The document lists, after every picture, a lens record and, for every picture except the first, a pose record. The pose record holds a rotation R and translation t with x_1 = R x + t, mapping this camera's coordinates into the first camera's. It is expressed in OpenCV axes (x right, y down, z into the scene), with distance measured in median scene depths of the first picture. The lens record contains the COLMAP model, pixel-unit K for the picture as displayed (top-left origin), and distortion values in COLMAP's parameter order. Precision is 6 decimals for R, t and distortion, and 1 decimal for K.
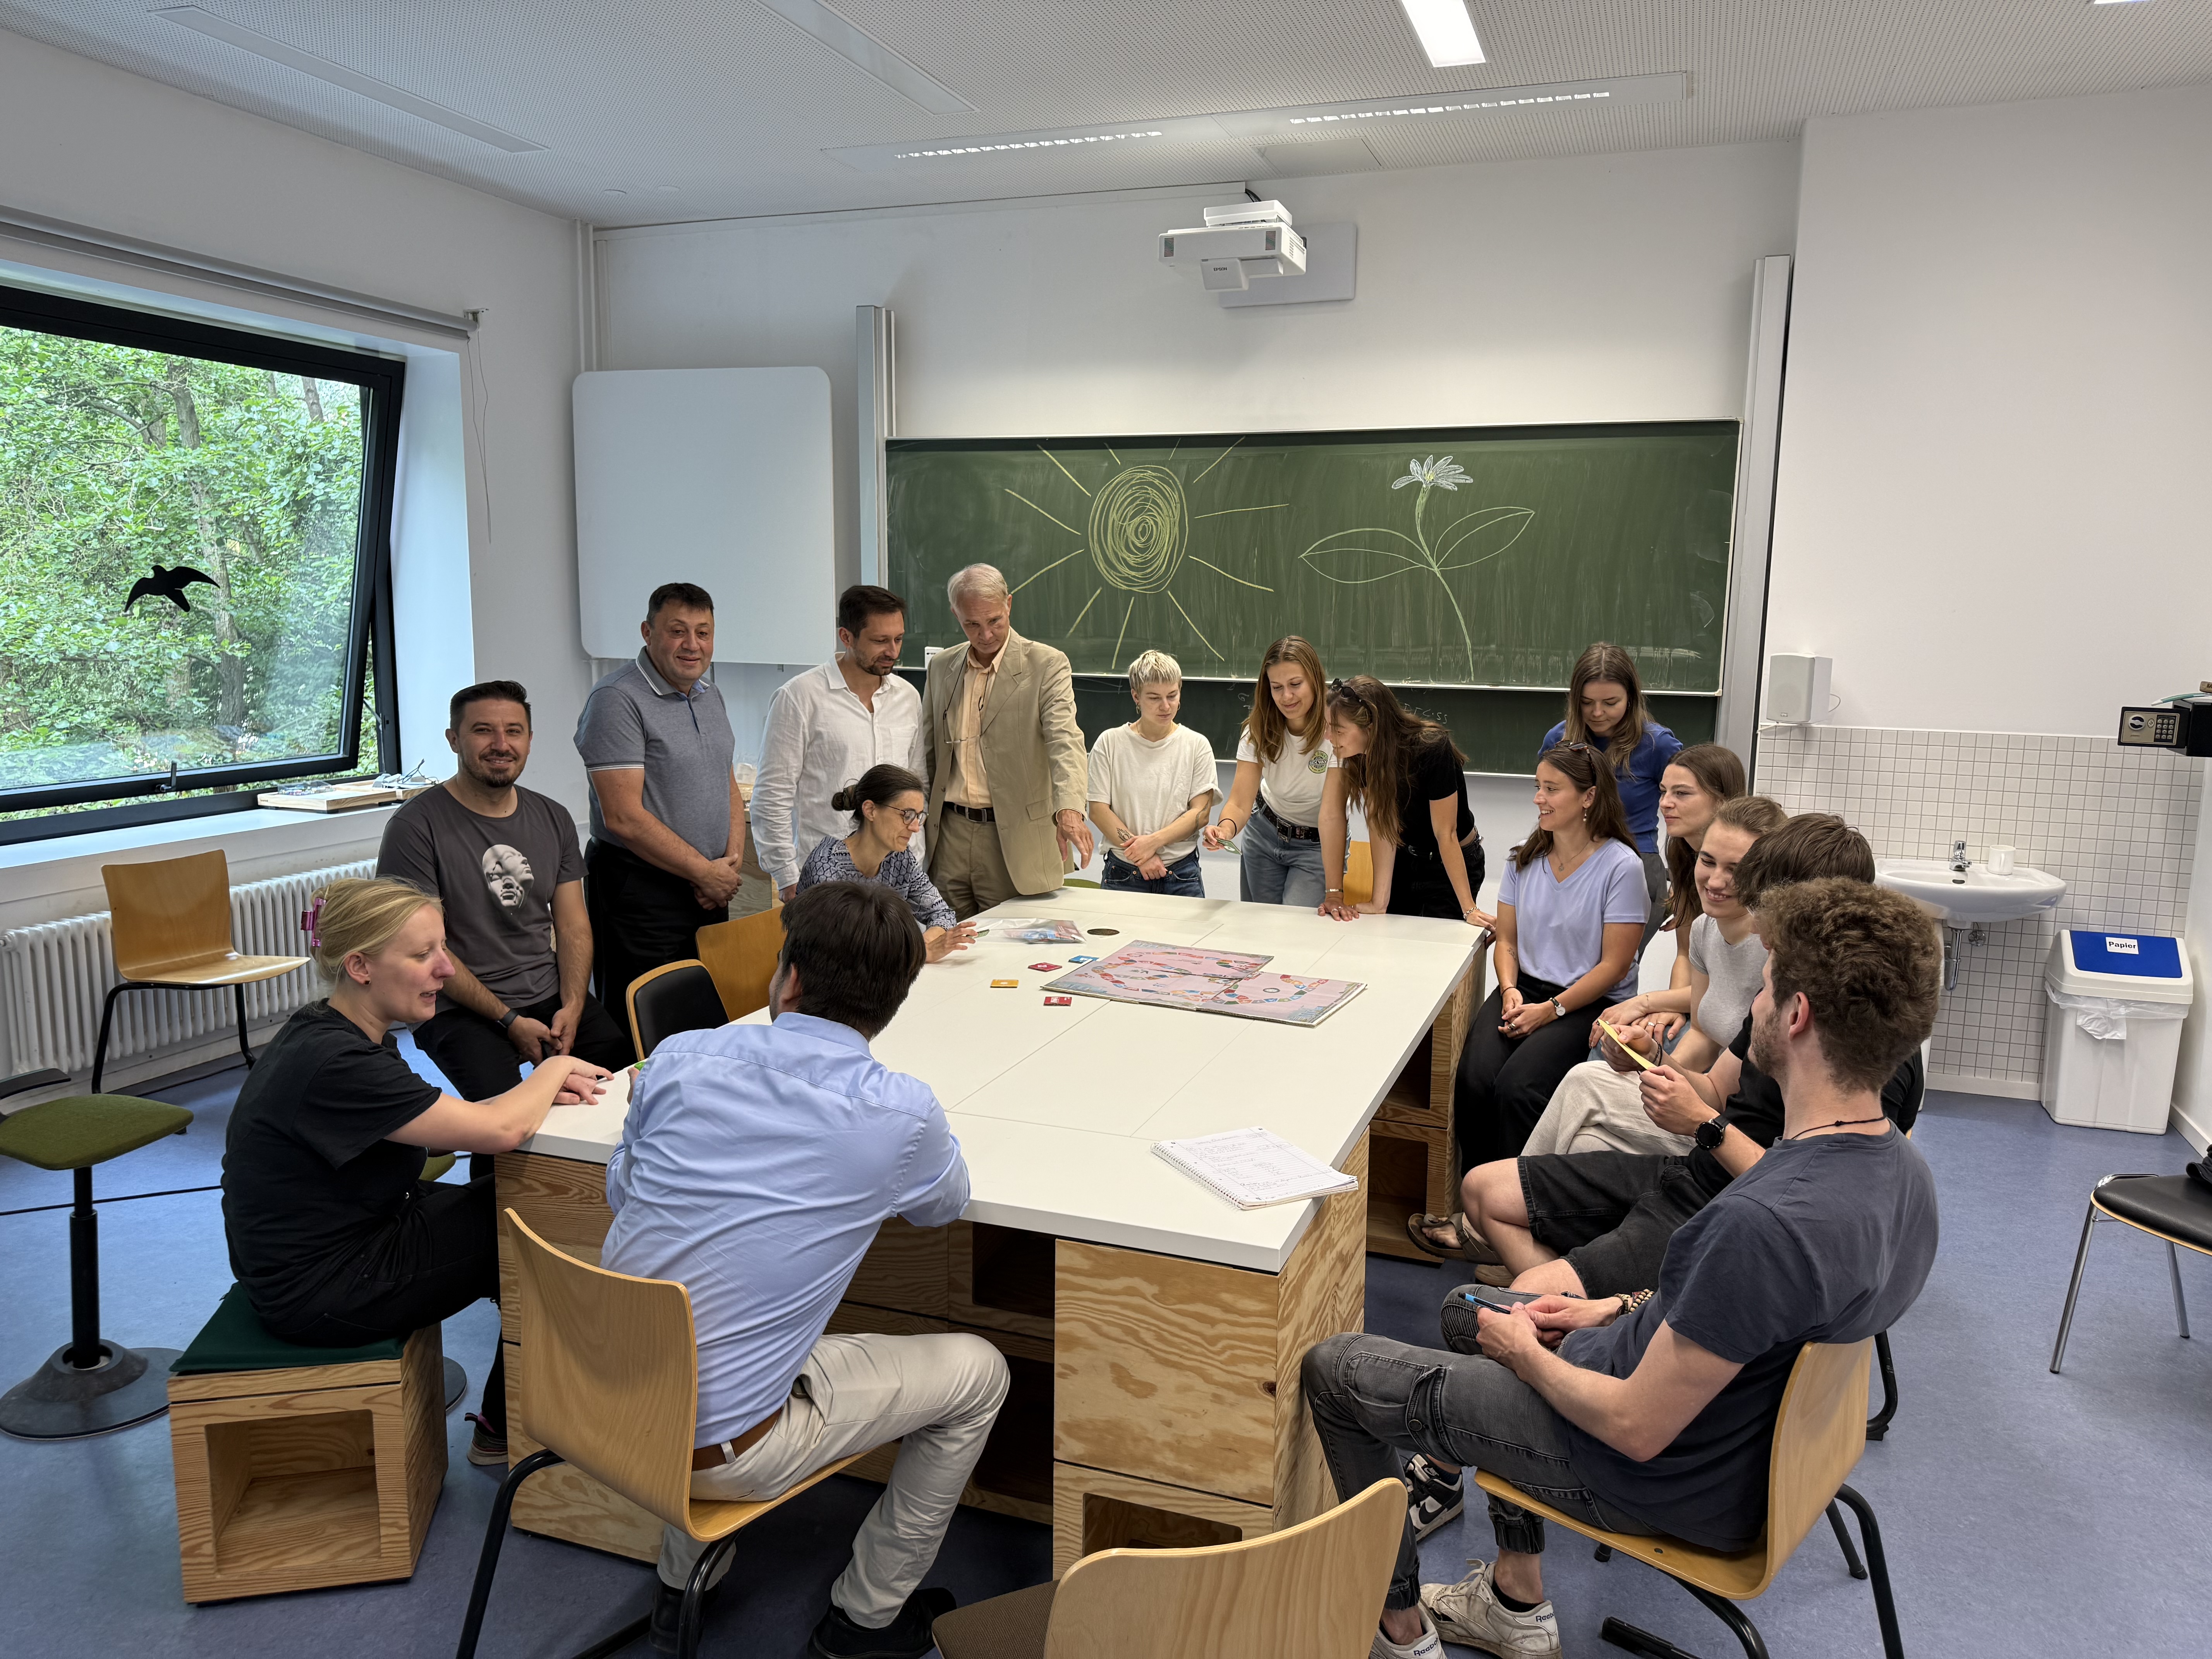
lens RADIAL K [[1577.6, 0, 1106.0], [0, 1577.6, 829.5], [0, 0, 1]] dist [-0.001228, -0.003612]
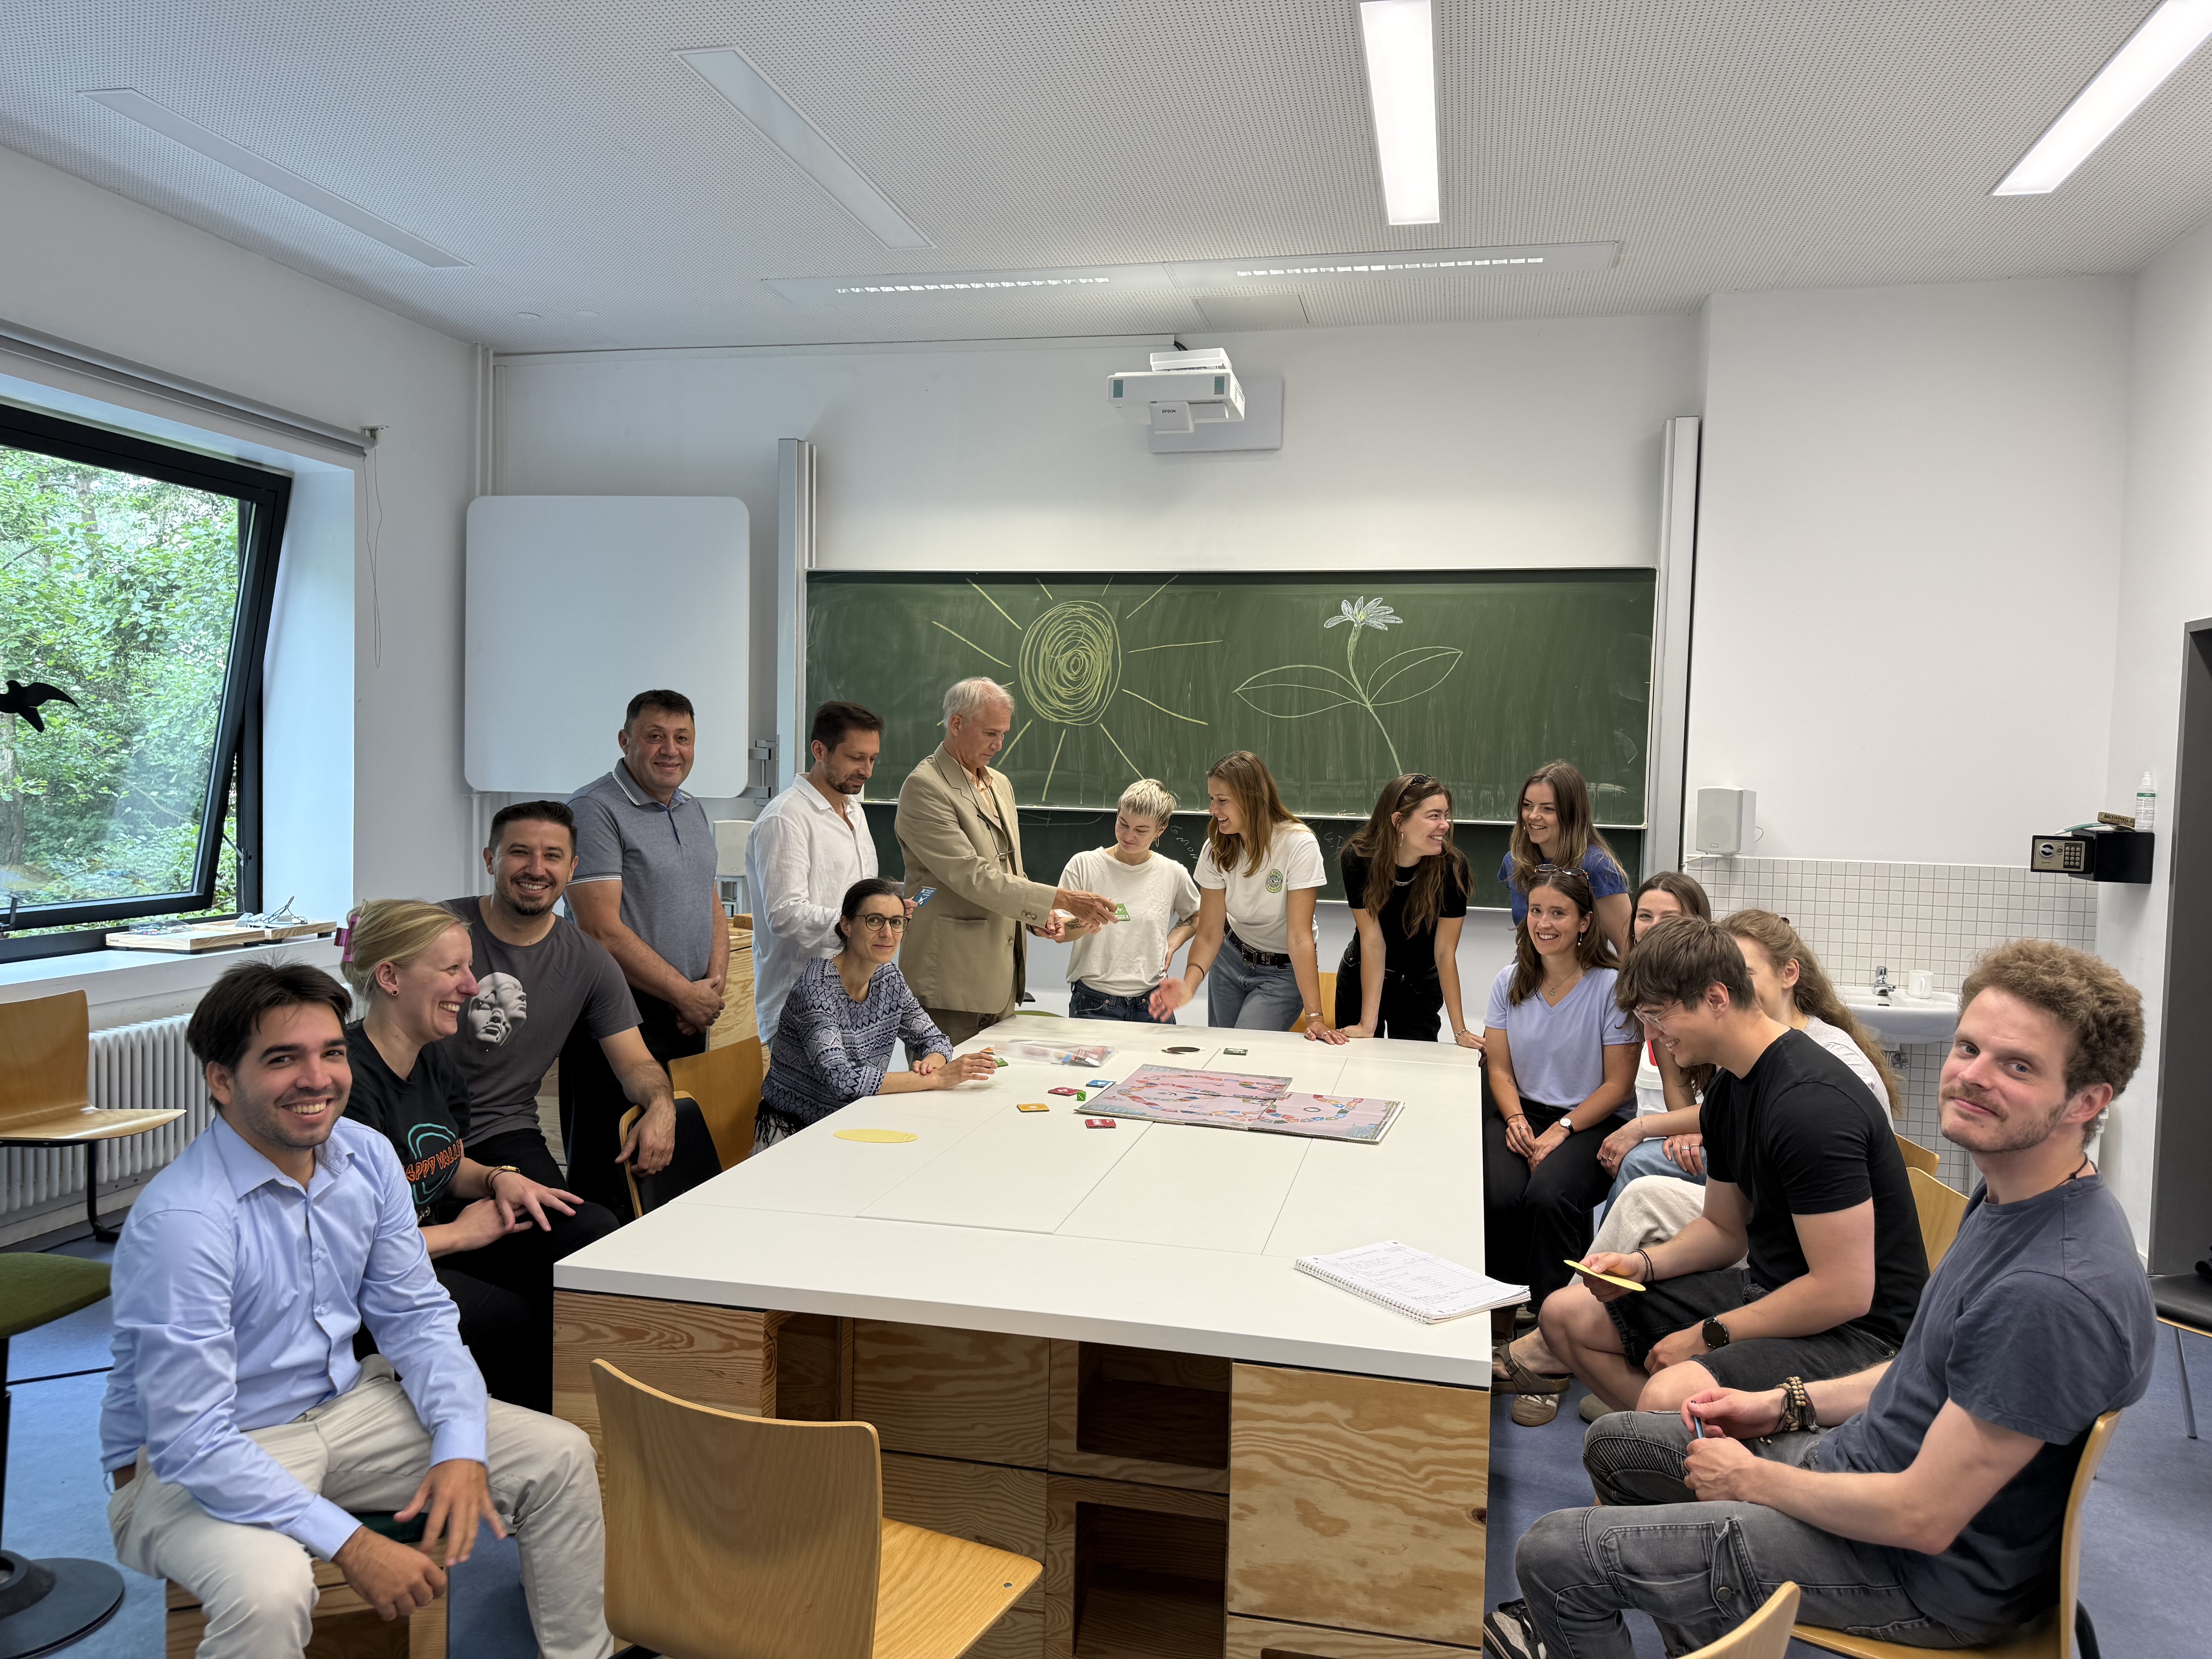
lens RADIAL K [[1577.6, 0, 1106.0], [0, 1577.6, 829.5], [0, 0, 1]] dist [-0.001228, -0.003612]
pose [[0.991565, 0.004167, 0.129540, -0.095953], [0.009106, 0.994773, -0.101701, 0.017466], [-0.129287, 0.102023, 0.986345, 0.027462]]
